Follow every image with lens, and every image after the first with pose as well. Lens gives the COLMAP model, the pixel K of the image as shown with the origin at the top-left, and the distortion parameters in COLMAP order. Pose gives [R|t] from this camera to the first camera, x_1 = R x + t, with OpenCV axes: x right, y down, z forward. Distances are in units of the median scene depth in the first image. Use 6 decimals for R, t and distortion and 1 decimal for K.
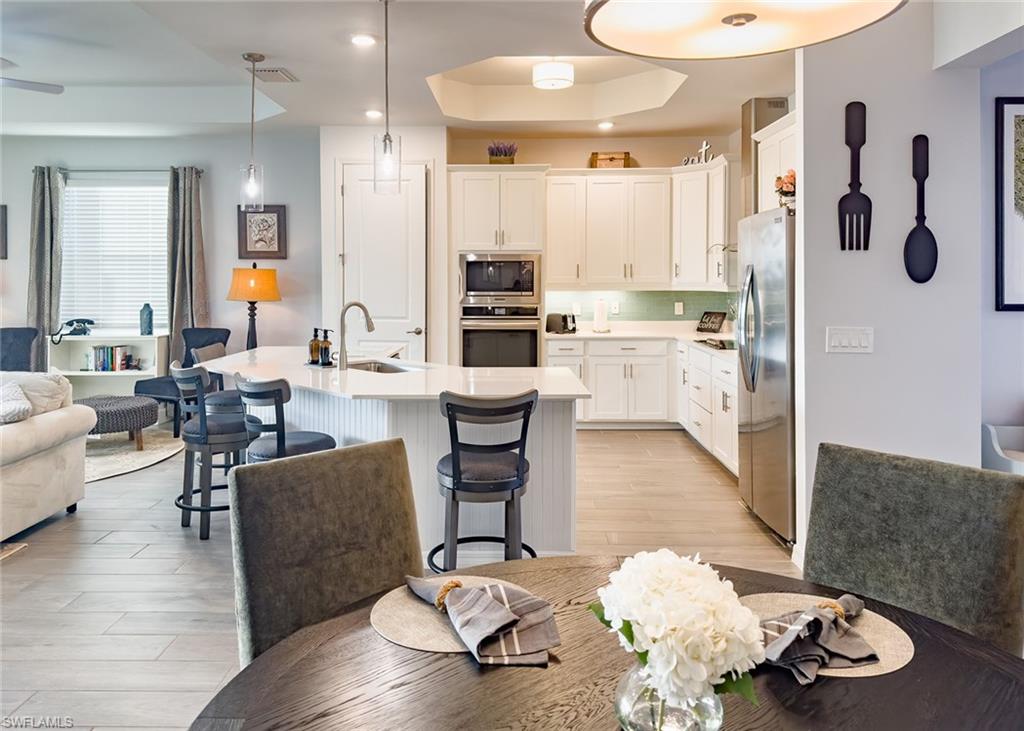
lens RADIAL K [[753.6, 0, 509.6], [0, 753.6, 279.3], [0, 0, 1]] dist [0.025989, -0.005721]
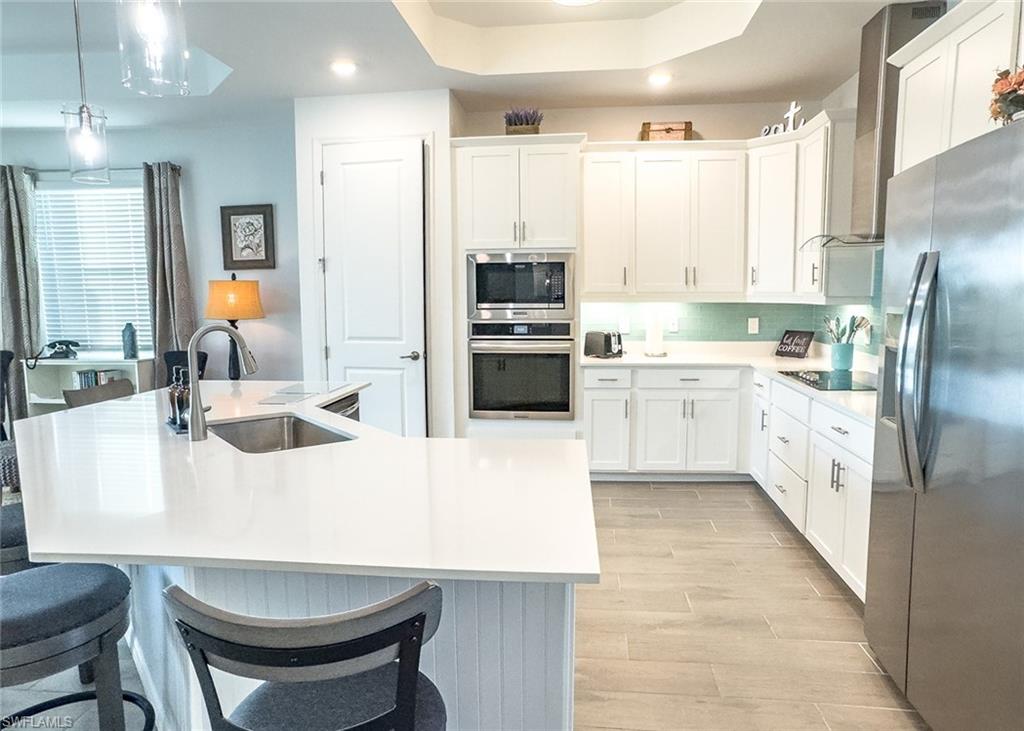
lens RADIAL K [[660.2, 0, 523.2], [0, 660.2, 369.7], [0, 0, 1]] dist [-0.218233, 0.217371]
pose [[0.996274, 0.002410, -0.086215, 0.044977], [0.007528, 0.993365, 0.114760, 0.006123], [0.085919, -0.114981, 0.989645, 0.322815]]
